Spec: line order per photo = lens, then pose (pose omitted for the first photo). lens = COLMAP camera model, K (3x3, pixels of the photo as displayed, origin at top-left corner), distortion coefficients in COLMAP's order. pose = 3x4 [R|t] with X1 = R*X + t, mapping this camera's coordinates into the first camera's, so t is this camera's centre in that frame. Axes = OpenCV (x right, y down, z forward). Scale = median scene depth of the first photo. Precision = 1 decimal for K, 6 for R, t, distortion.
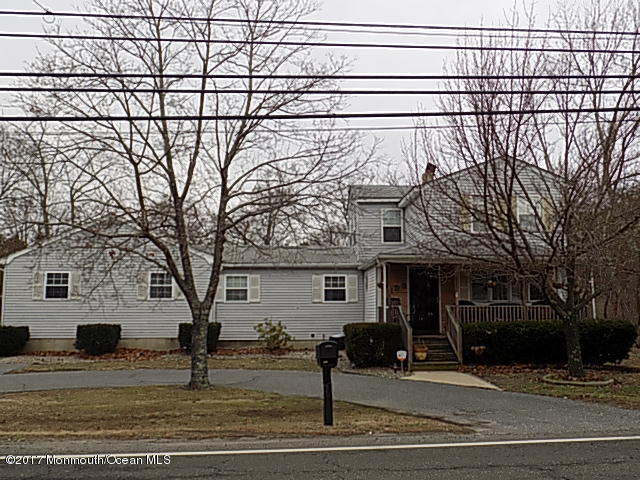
lens RADIAL K [[640.7, 0, 320.0], [0, 640.7, 240.0], [0, 0, 1]] dist [-0.007378, -0.004275]
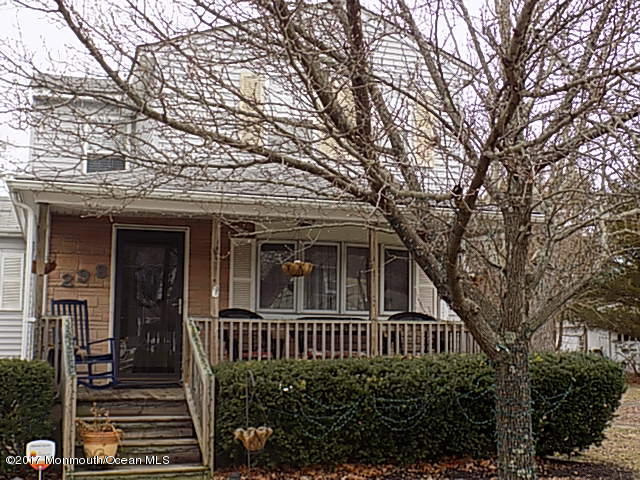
lens RADIAL K [[859.7, 0, 320.0], [0, 859.7, 240.0], [0, 0, 1]] dist [-0.030308, -0.029685]
pose [[0.965054, 0.035645, 0.259617, 0.136267], [-0.033825, 0.999362, -0.011478, 0.057425], [-0.259860, 0.002296, 0.965644, 0.463029]]
